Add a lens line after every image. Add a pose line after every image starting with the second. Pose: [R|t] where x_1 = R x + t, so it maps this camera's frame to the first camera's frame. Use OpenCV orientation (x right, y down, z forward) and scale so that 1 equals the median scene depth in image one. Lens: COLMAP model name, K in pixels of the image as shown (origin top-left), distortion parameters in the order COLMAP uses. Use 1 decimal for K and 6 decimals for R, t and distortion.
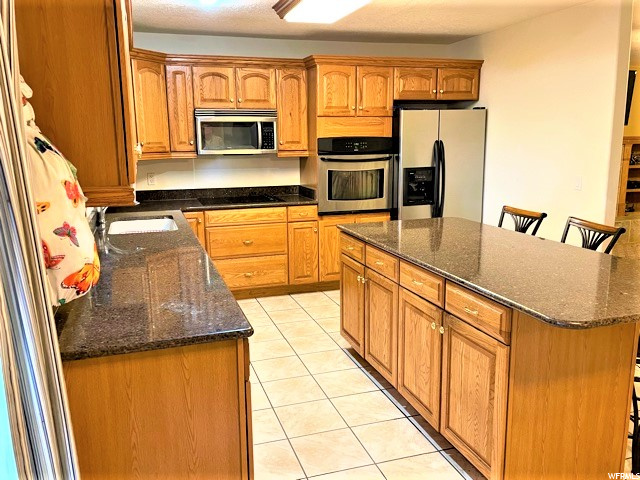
lens RADIAL K [[548.6, 0, 321.5], [0, 548.6, 246.7], [0, 0, 1]] dist [0.070197, -0.033566]
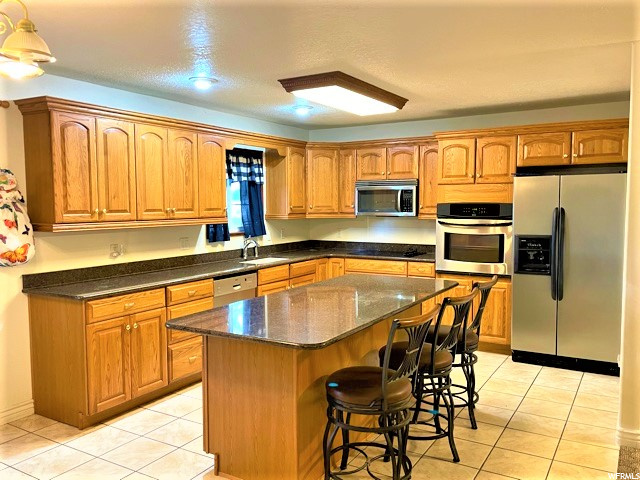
lens RADIAL K [[548.6, 0, 321.3], [0, 548.6, 239.0], [0, 0, 1]] dist [0.070197, -0.033566]
pose [[0.658210, 0.058372, -0.750568, 0.666851], [-0.156272, 0.985867, -0.060371, -0.021478], [0.736437, 0.157030, 0.658029, 0.102167]]
